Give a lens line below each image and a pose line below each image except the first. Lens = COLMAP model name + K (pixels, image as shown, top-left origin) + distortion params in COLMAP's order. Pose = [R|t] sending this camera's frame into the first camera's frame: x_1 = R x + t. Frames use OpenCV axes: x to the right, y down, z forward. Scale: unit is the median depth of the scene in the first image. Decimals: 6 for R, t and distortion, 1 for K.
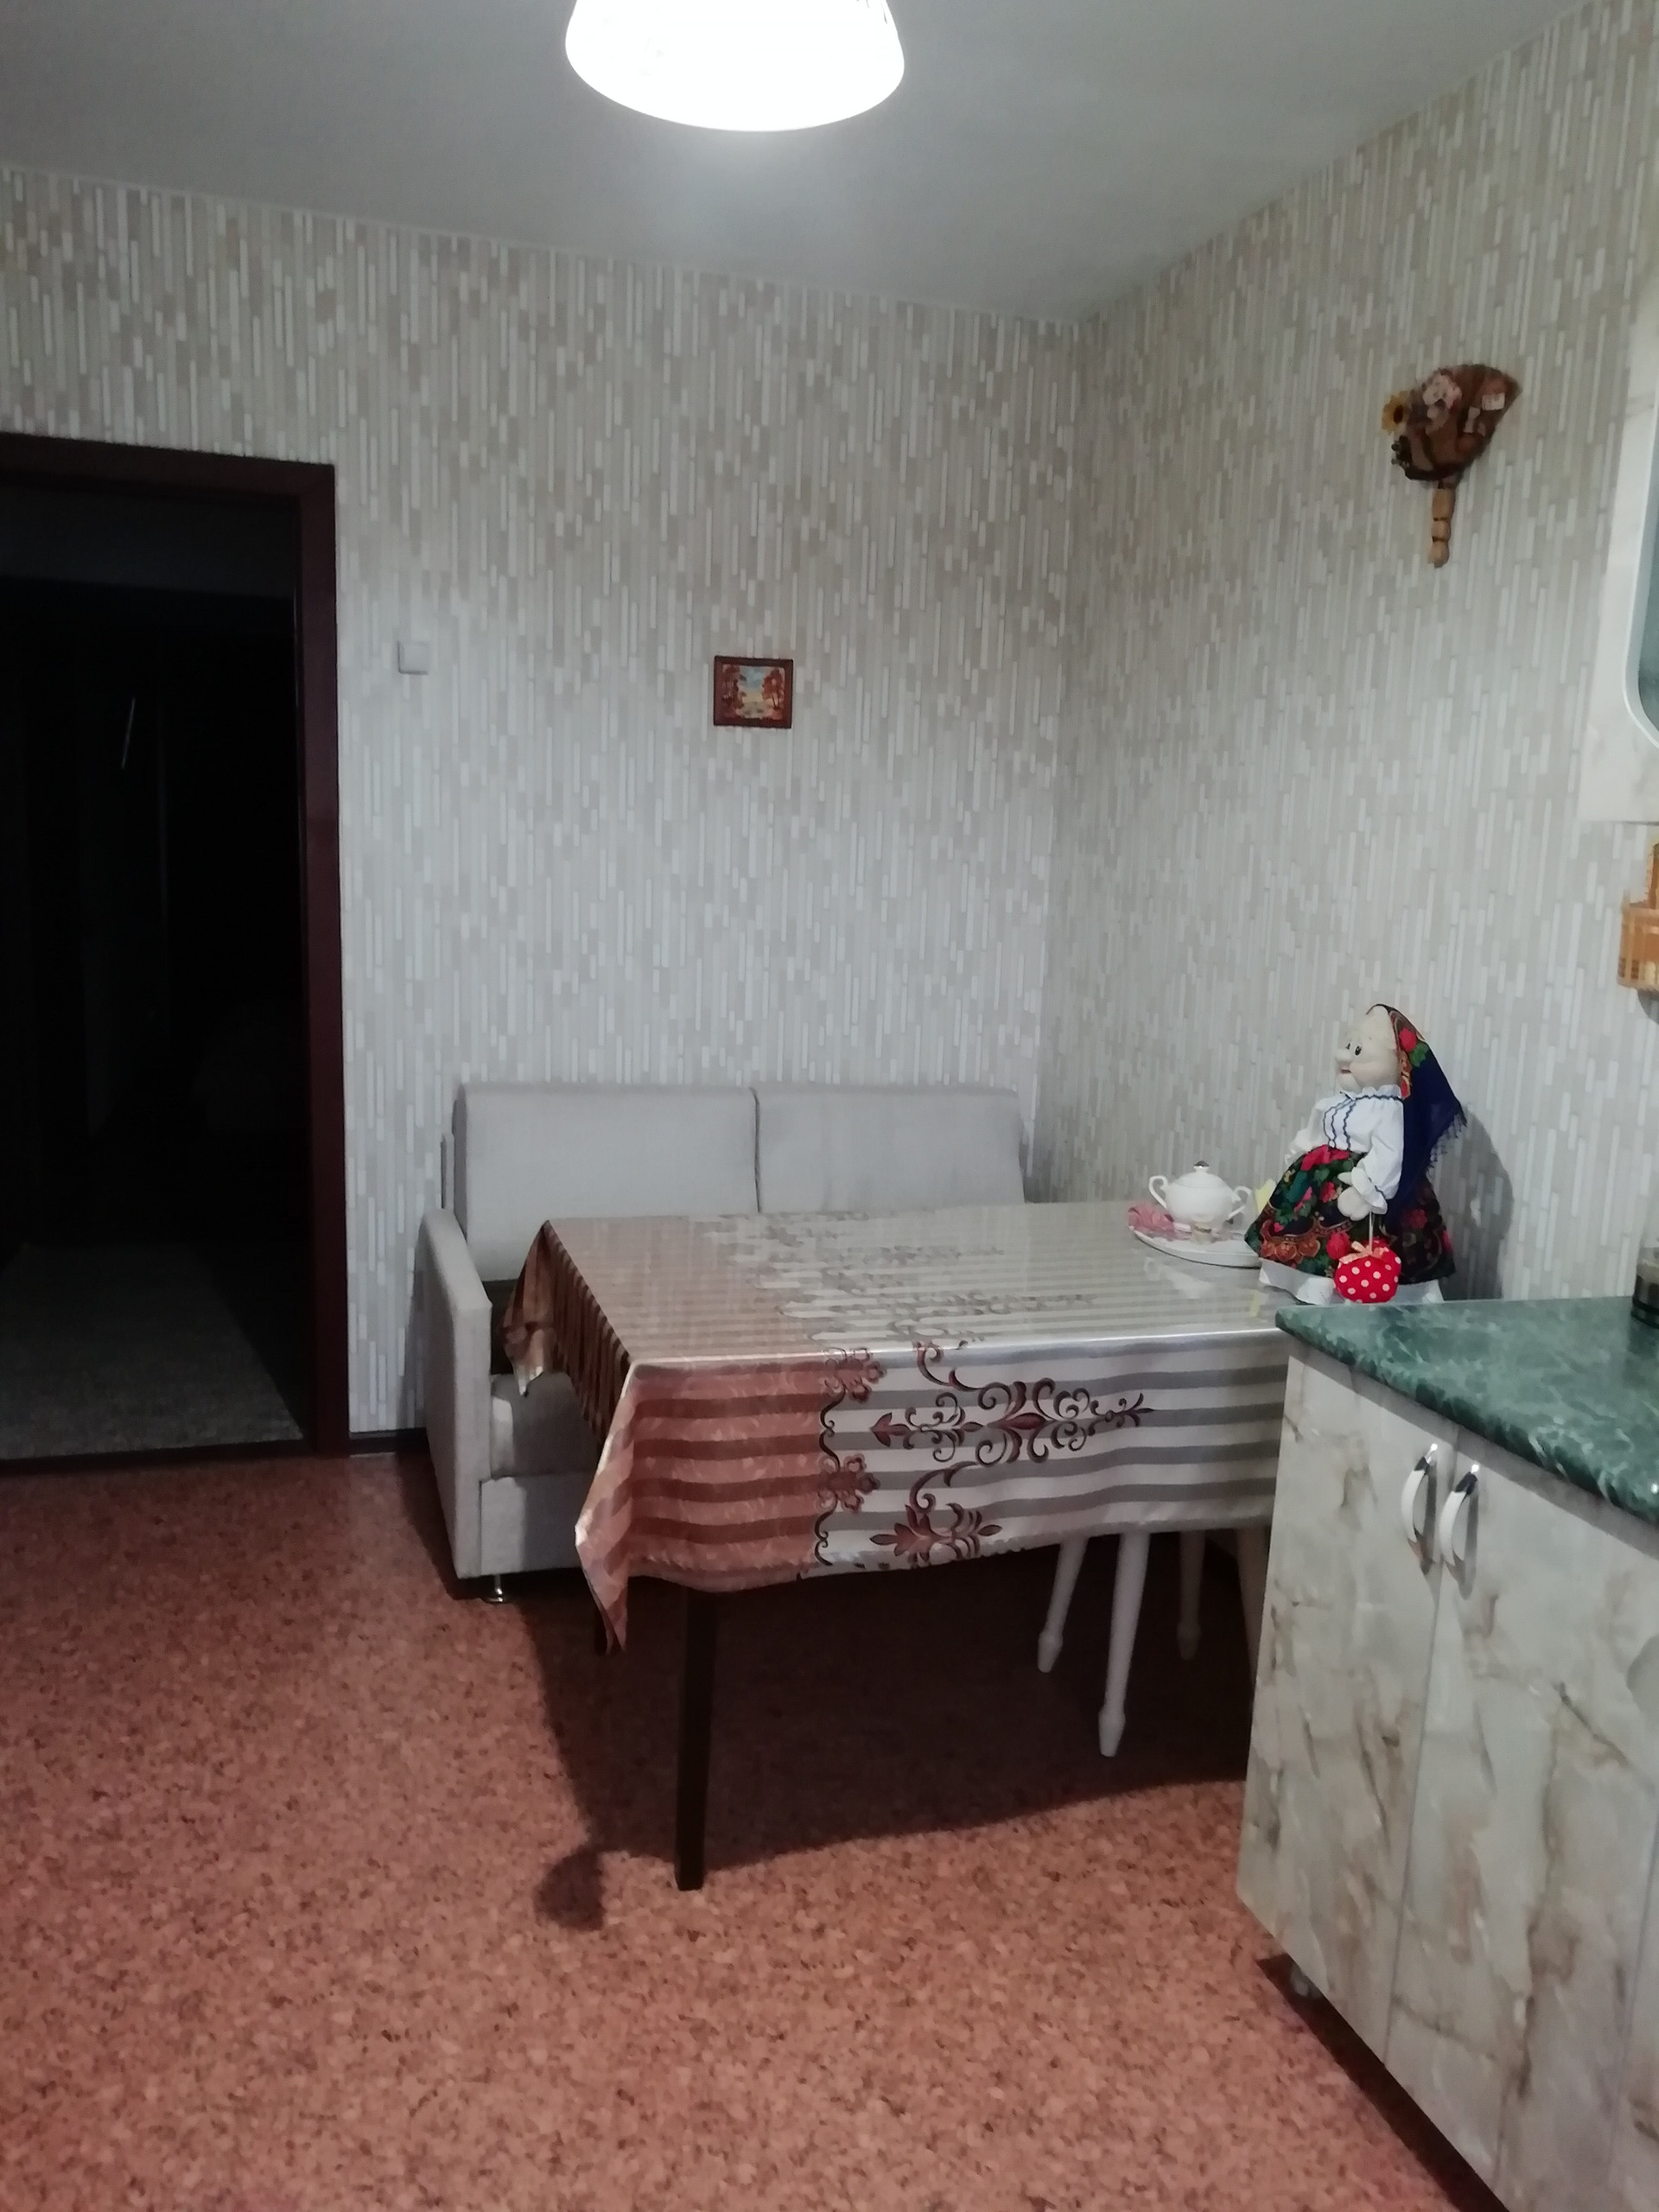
lens RADIAL K [[1668.8, 0, 818.7], [0, 1668.8, 1111.5], [0, 0, 1]] dist [-0.001492, -0.009810]
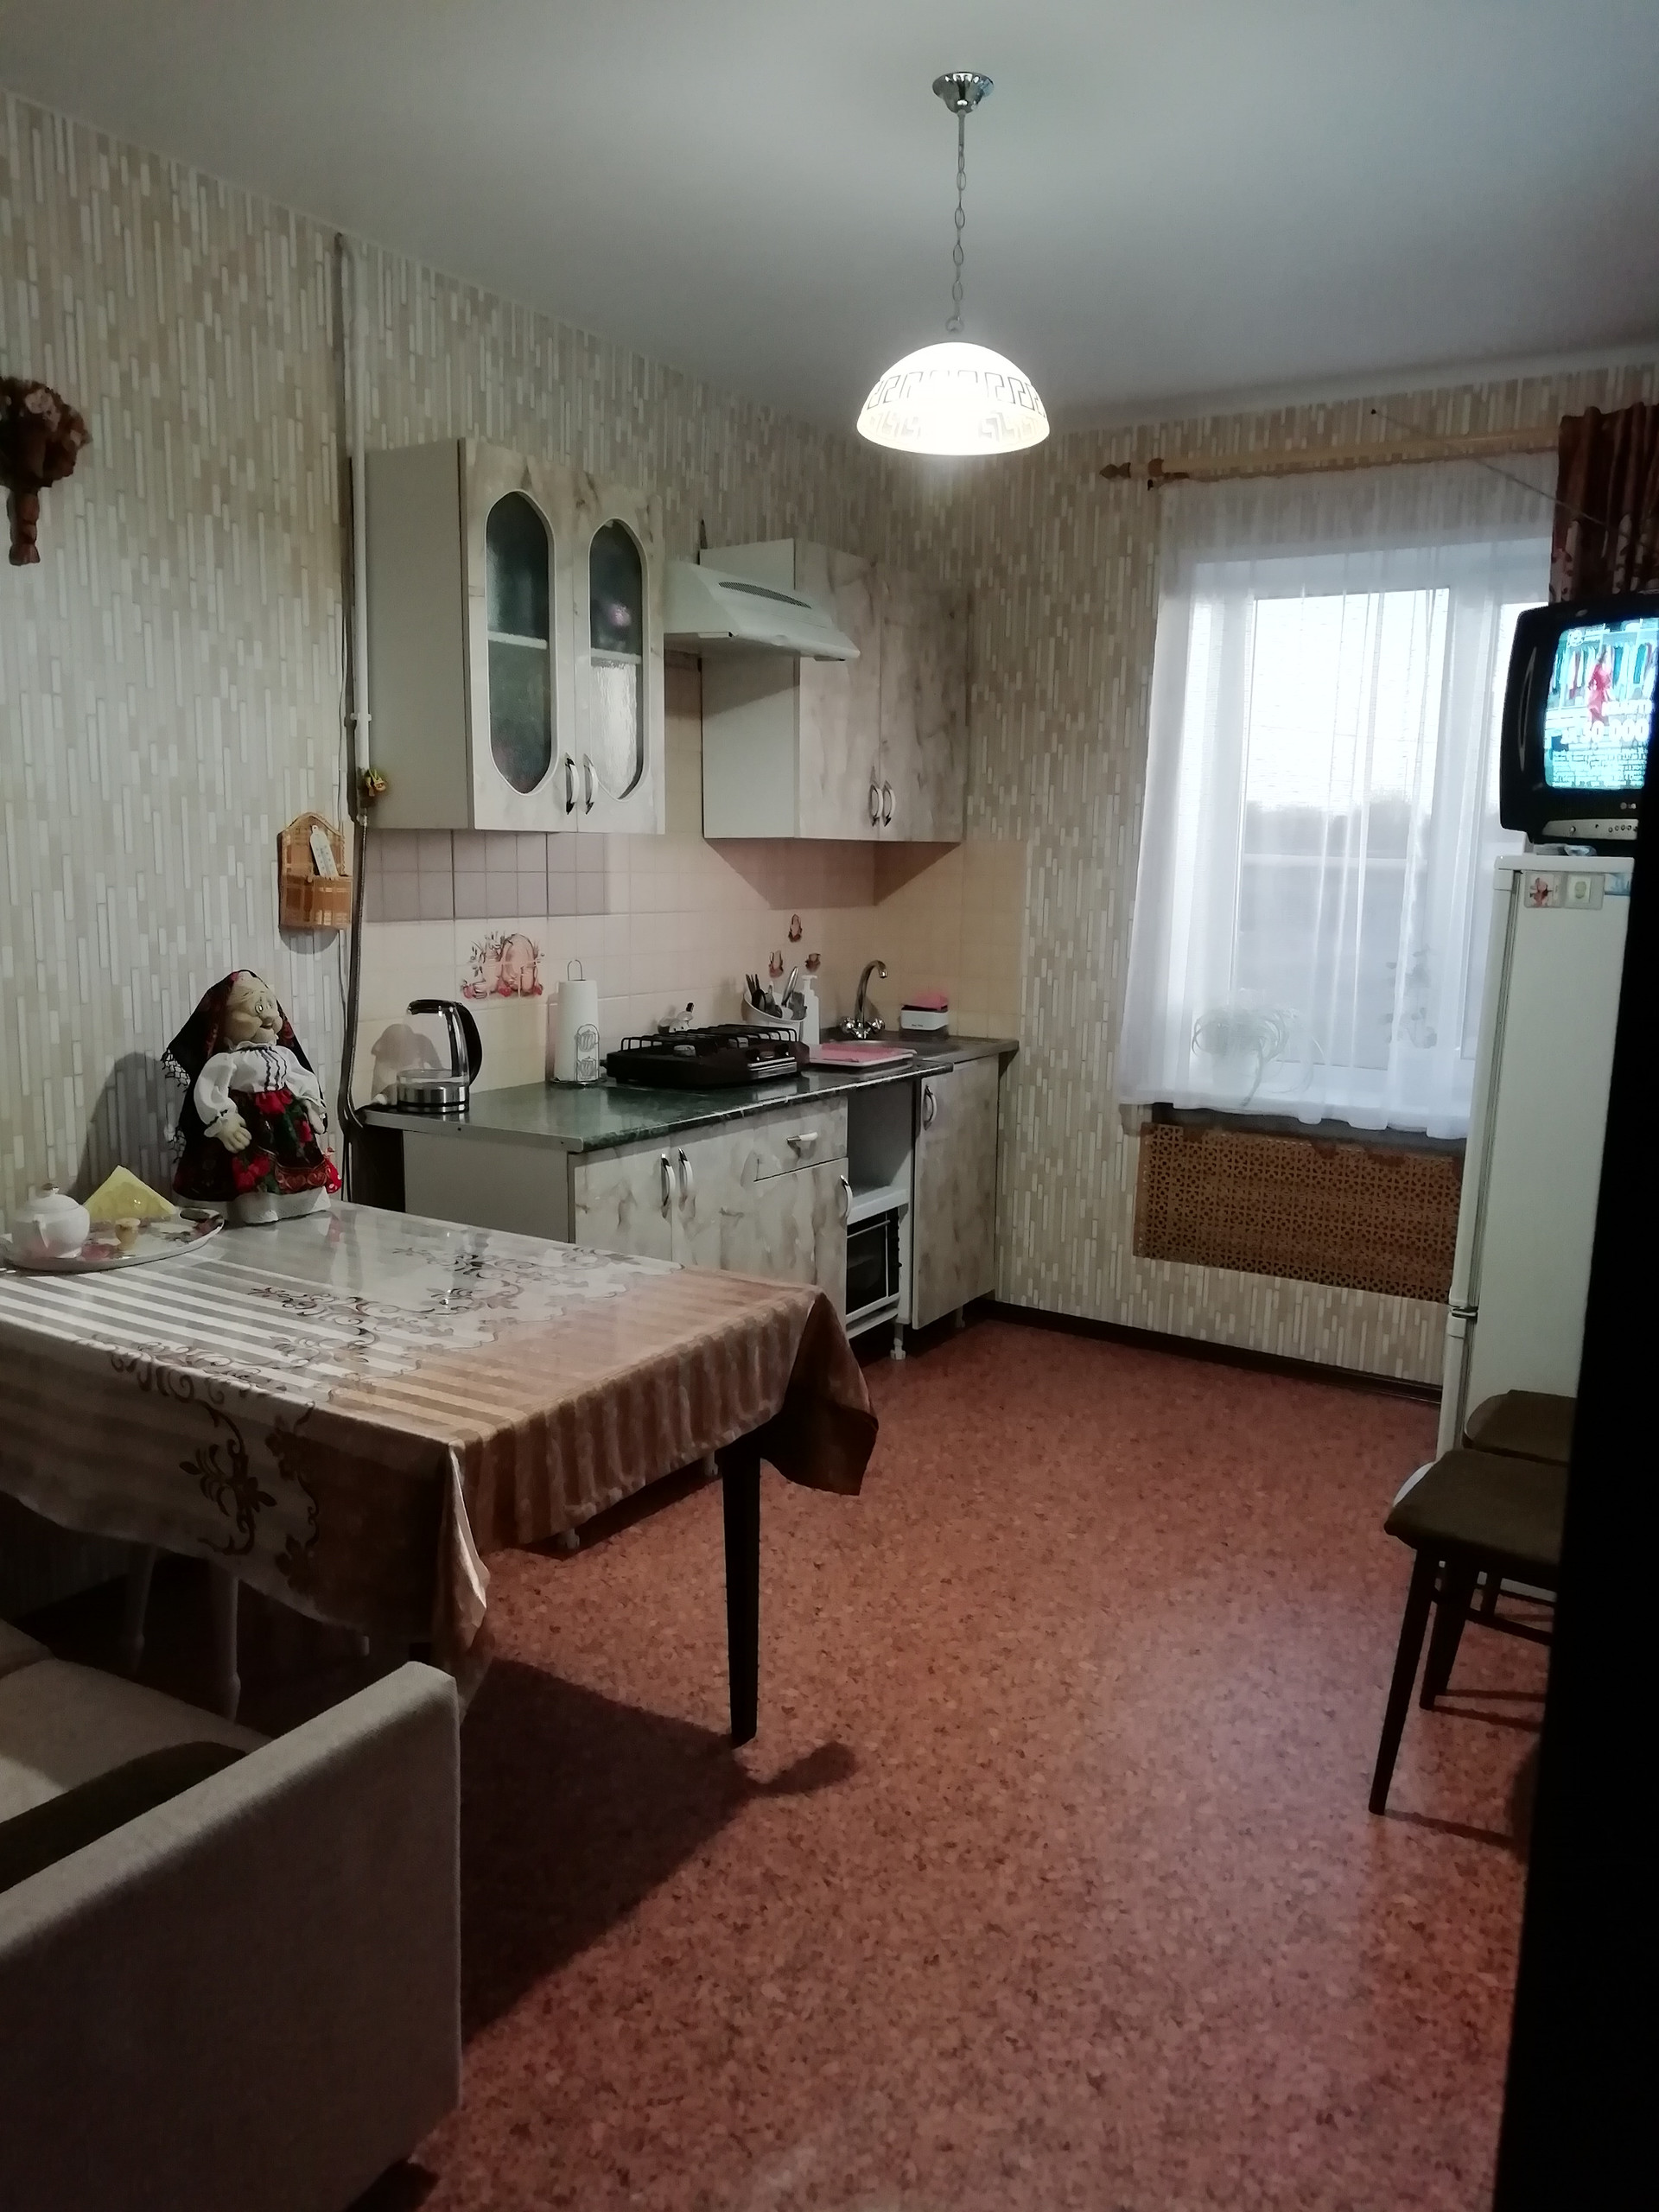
lens RADIAL K [[1668.8, 0, 823.0], [0, 1668.8, 1109.6], [0, 0, 1]] dist [-0.001492, -0.009810]
pose [[-0.662460, -0.169697, 0.729623, -0.928185], [0.073523, 0.954571, 0.288771, -0.315862], [-0.745480, 0.244944, -0.619889, 1.610870]]
